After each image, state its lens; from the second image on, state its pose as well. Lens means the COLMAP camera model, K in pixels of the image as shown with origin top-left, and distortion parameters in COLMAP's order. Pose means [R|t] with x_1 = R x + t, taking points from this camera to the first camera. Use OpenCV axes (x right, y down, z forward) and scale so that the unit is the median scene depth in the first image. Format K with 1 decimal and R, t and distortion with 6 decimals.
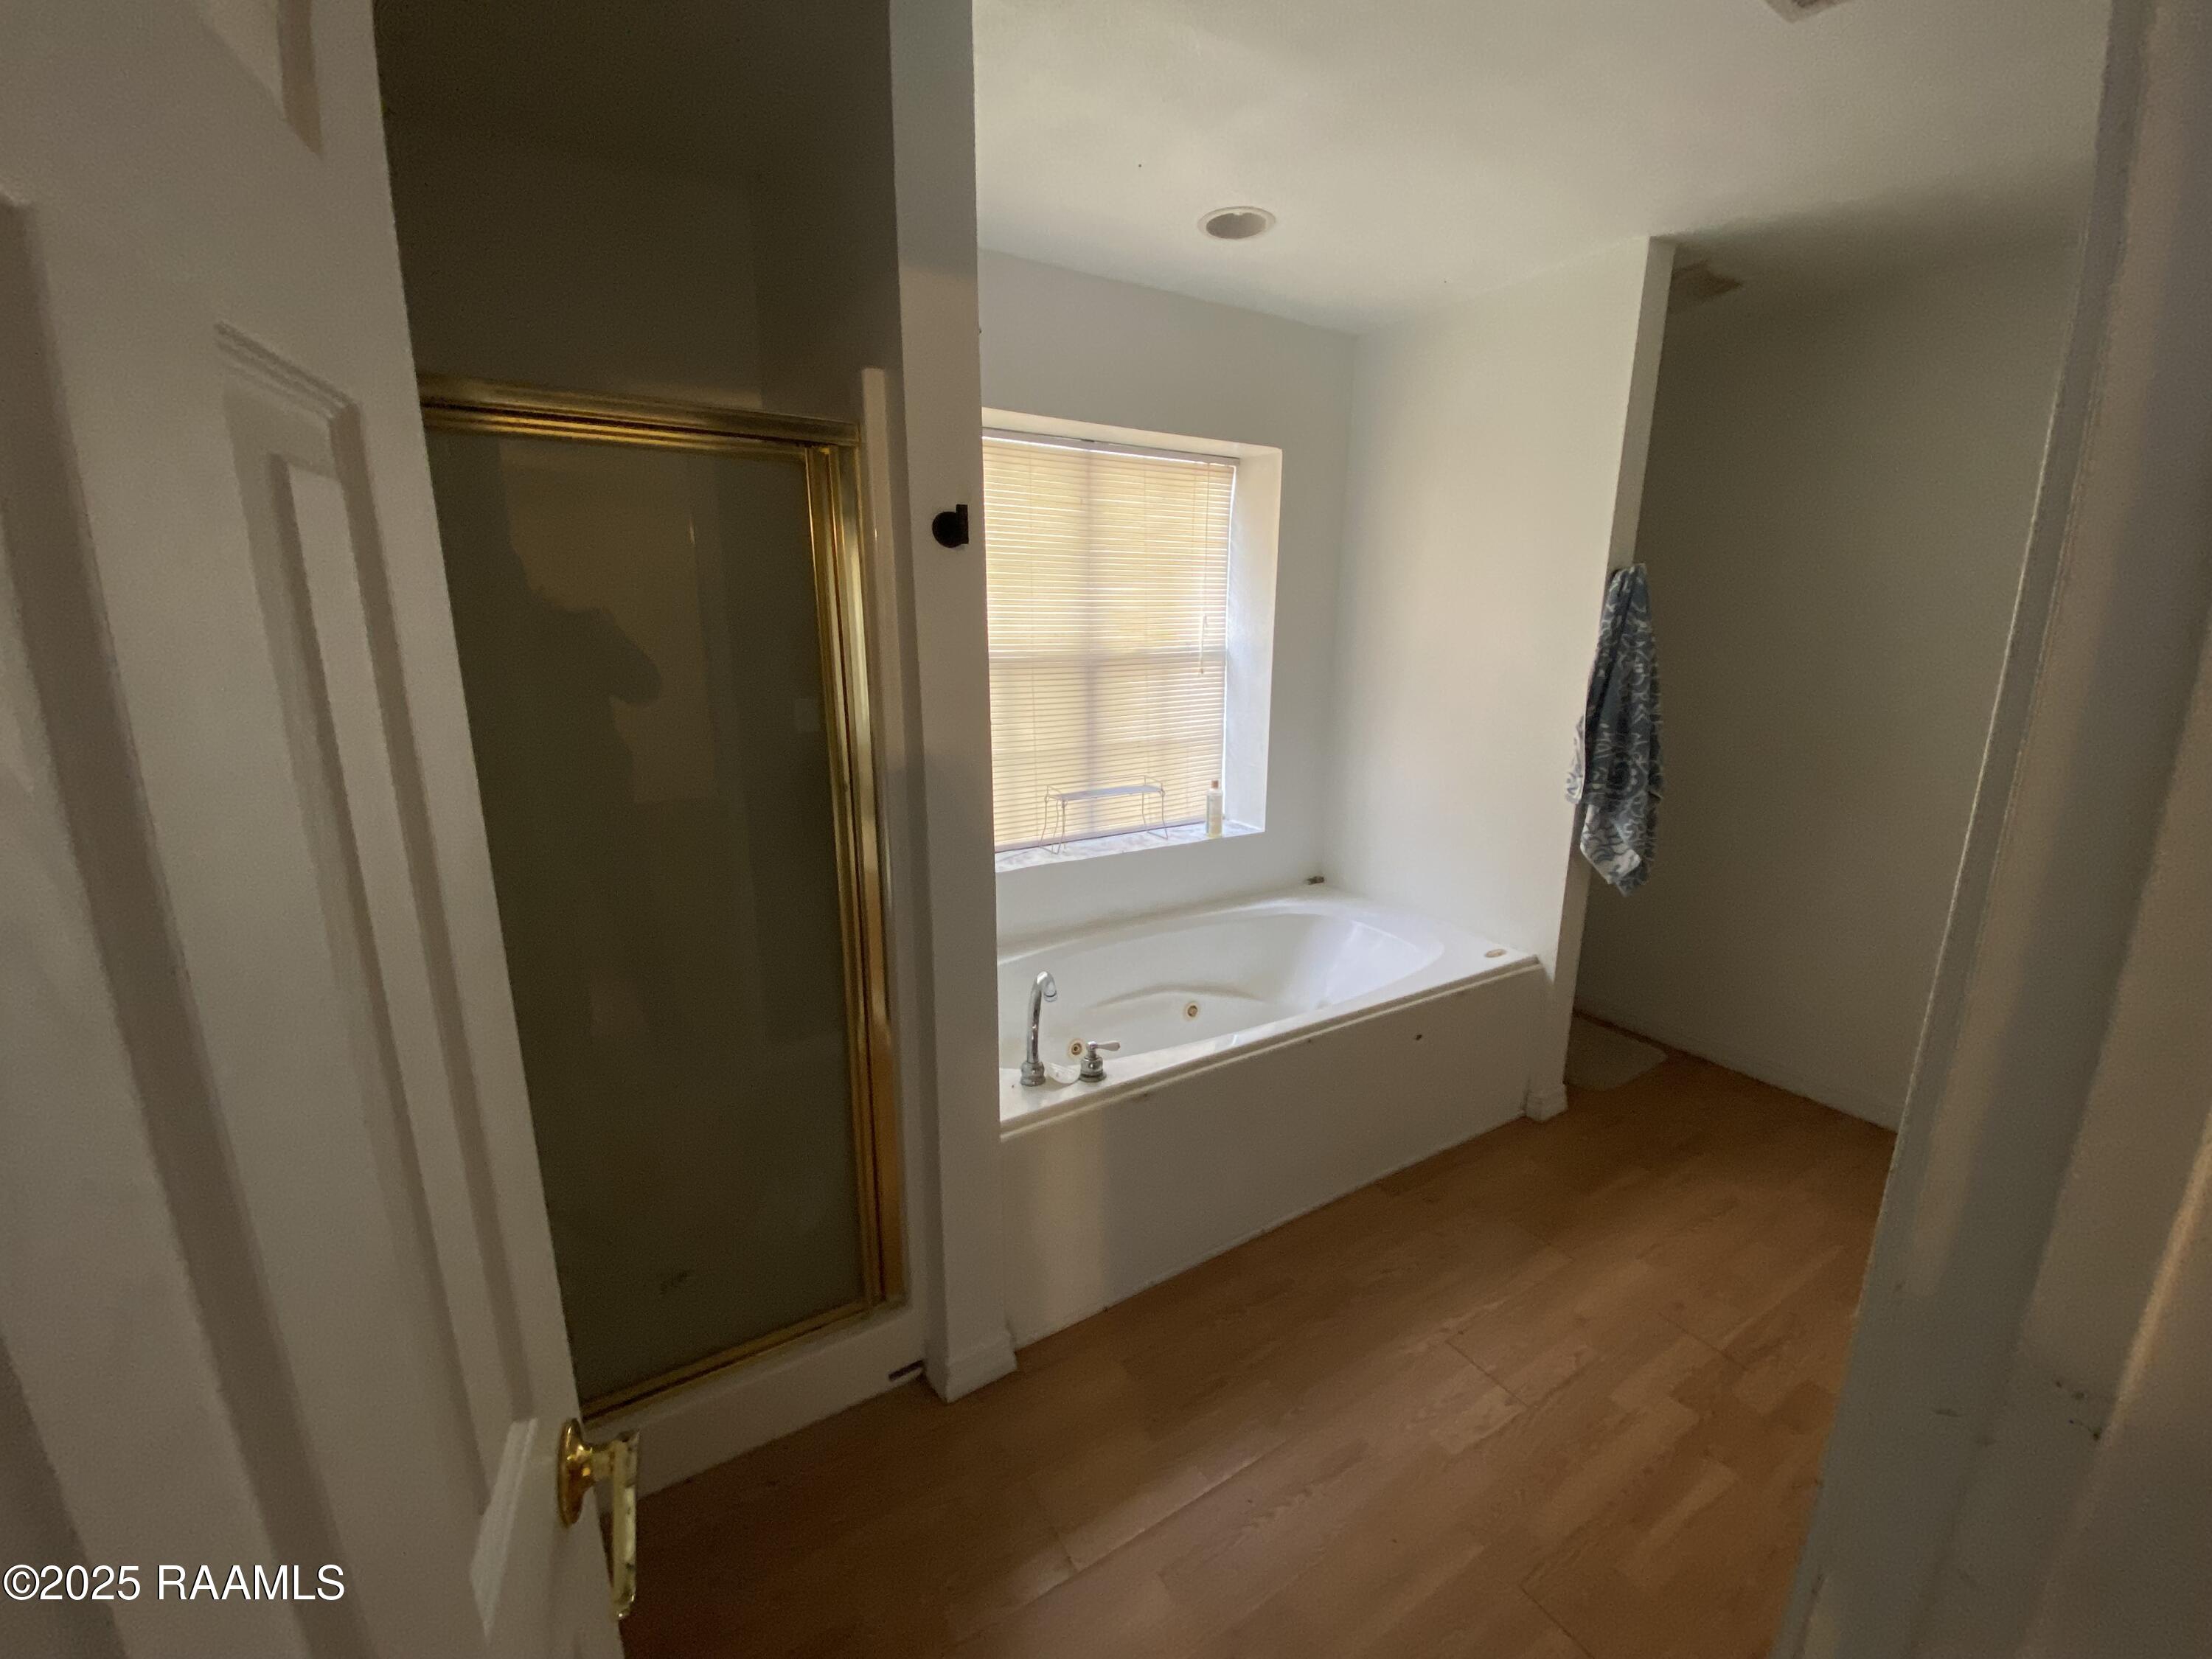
lens RADIAL K [[893.4, 0, 1102.6], [0, 893.4, 828.4], [0, 0, 1]] dist [-0.016239, -0.000472]
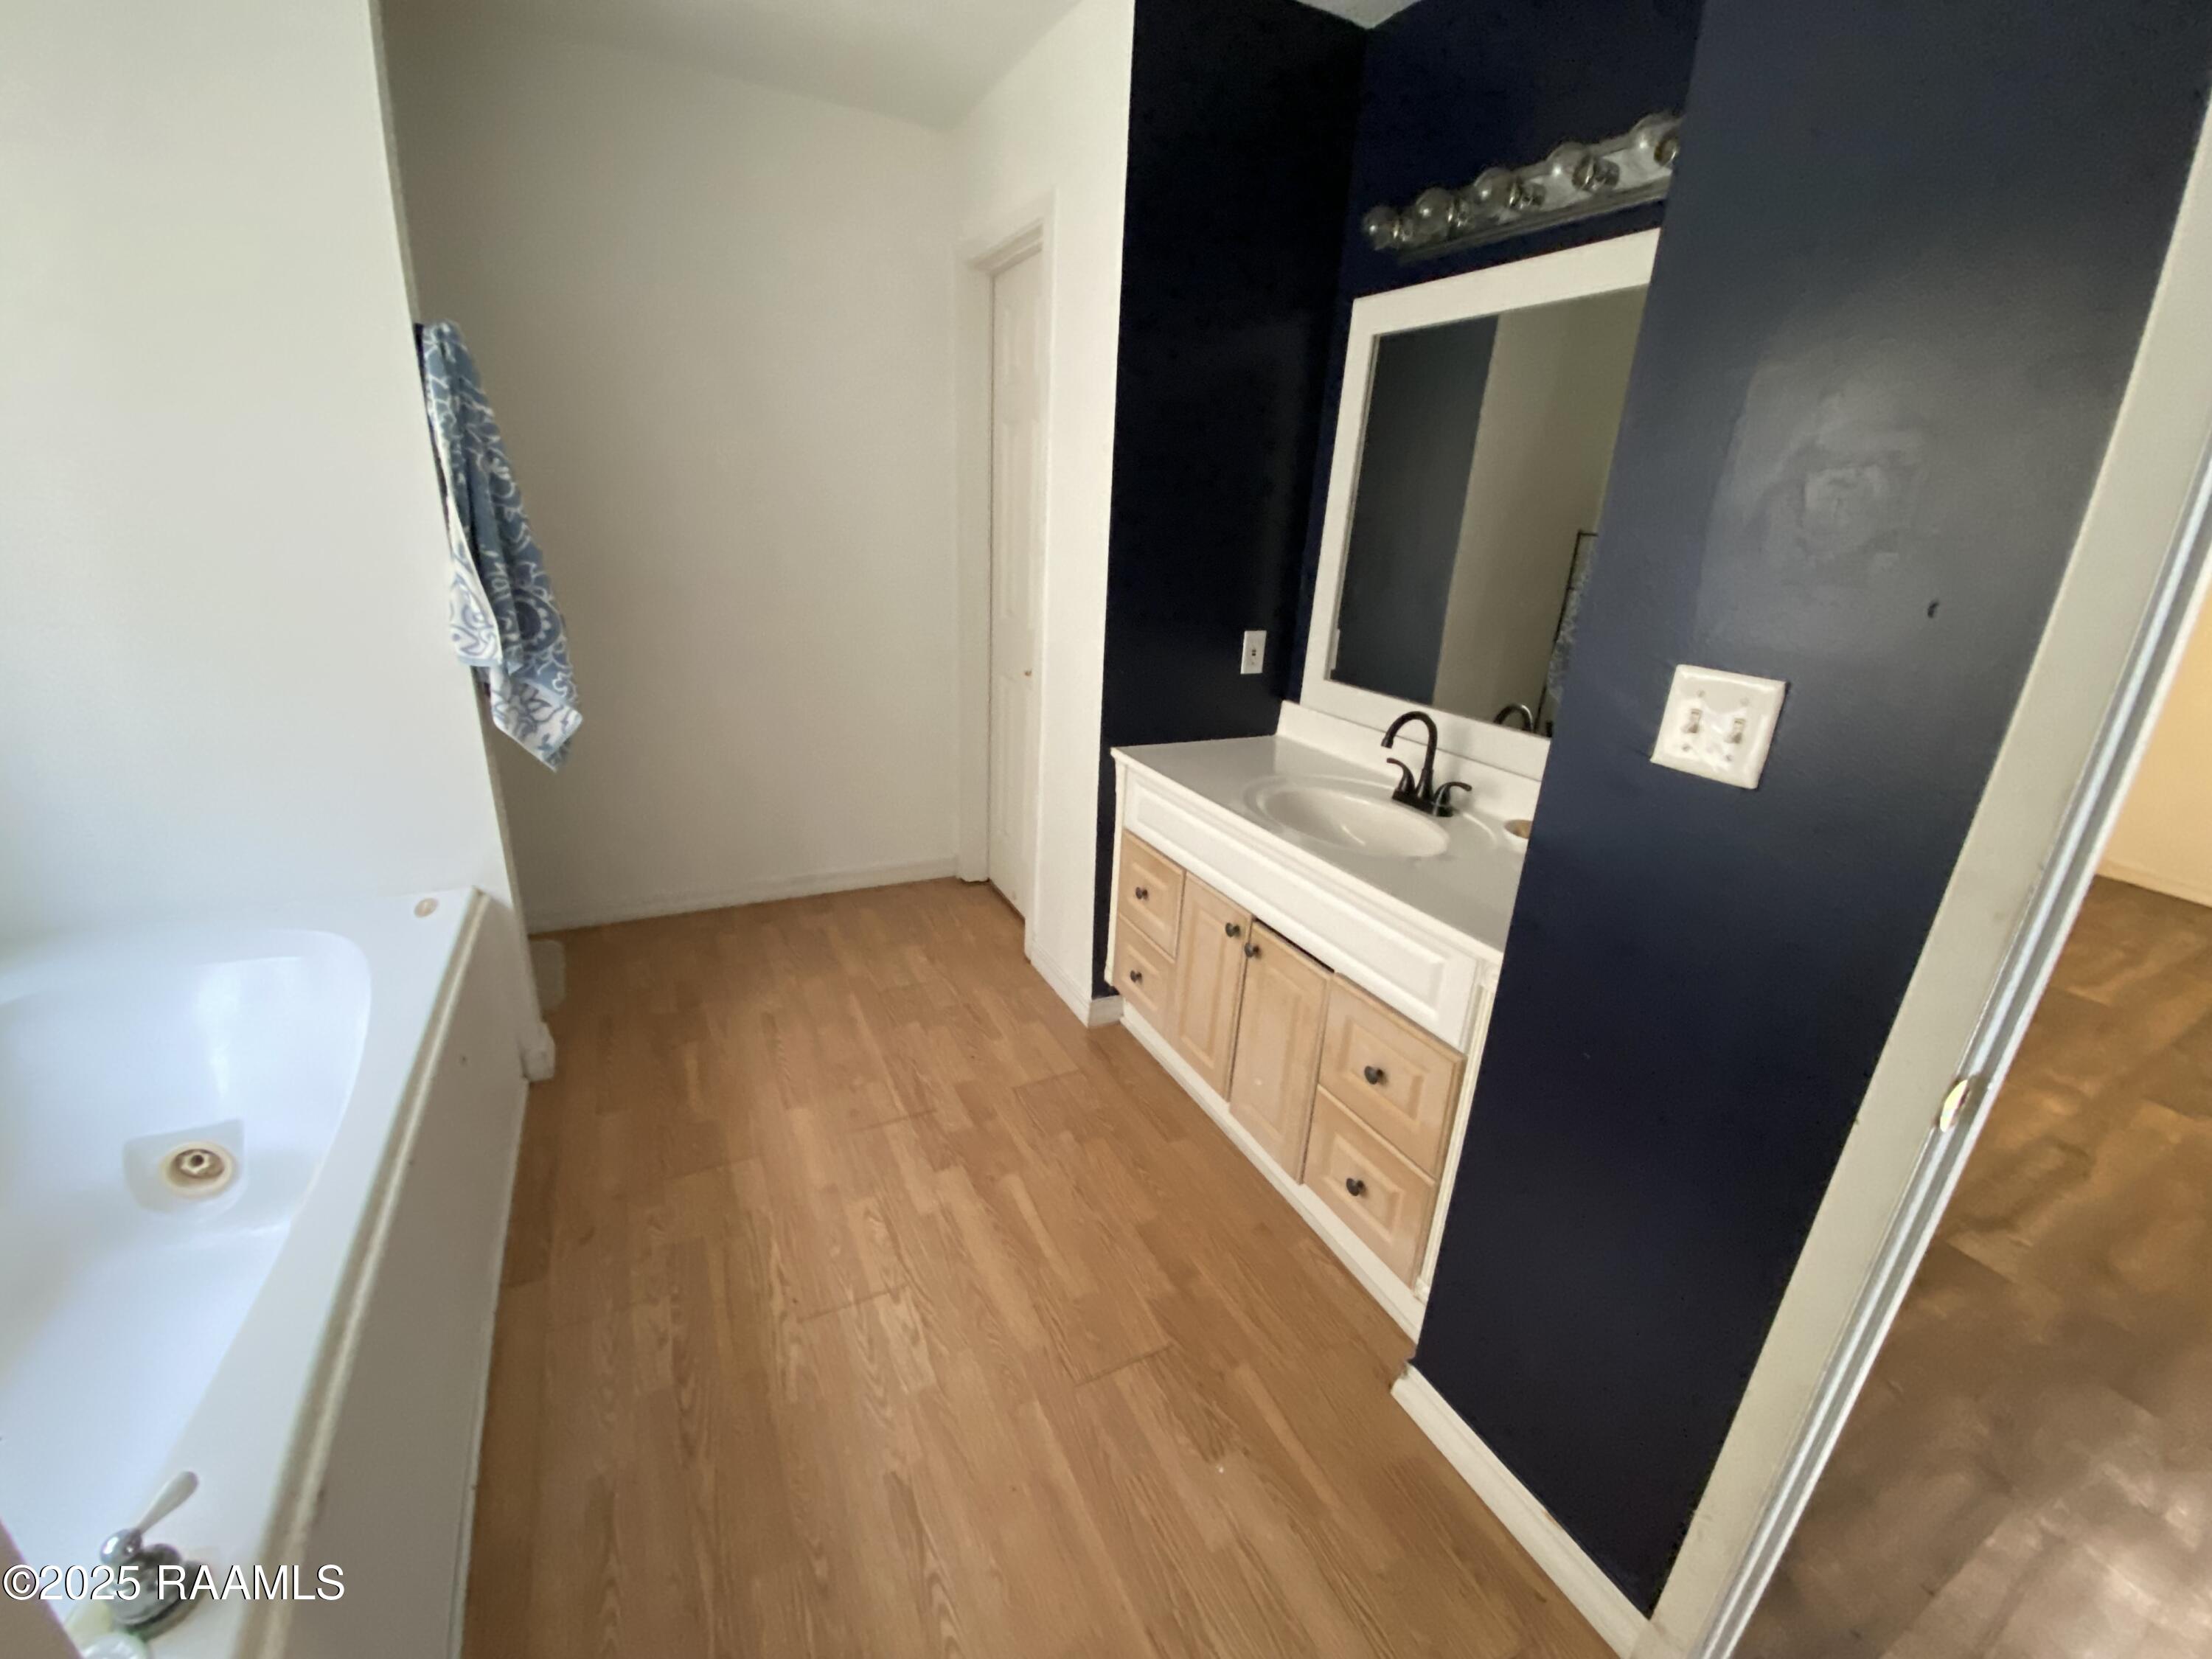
lens RADIAL K [[893.4, 0, 1108.5], [0, 893.4, 829.1], [0, 0, 1]] dist [-0.016239, -0.000472]
pose [[0.058733, -0.333716, 0.940842, -0.175947], [0.181081, 0.930396, 0.318706, -0.044673], [-0.981713, 0.151650, 0.115075, 0.452757]]
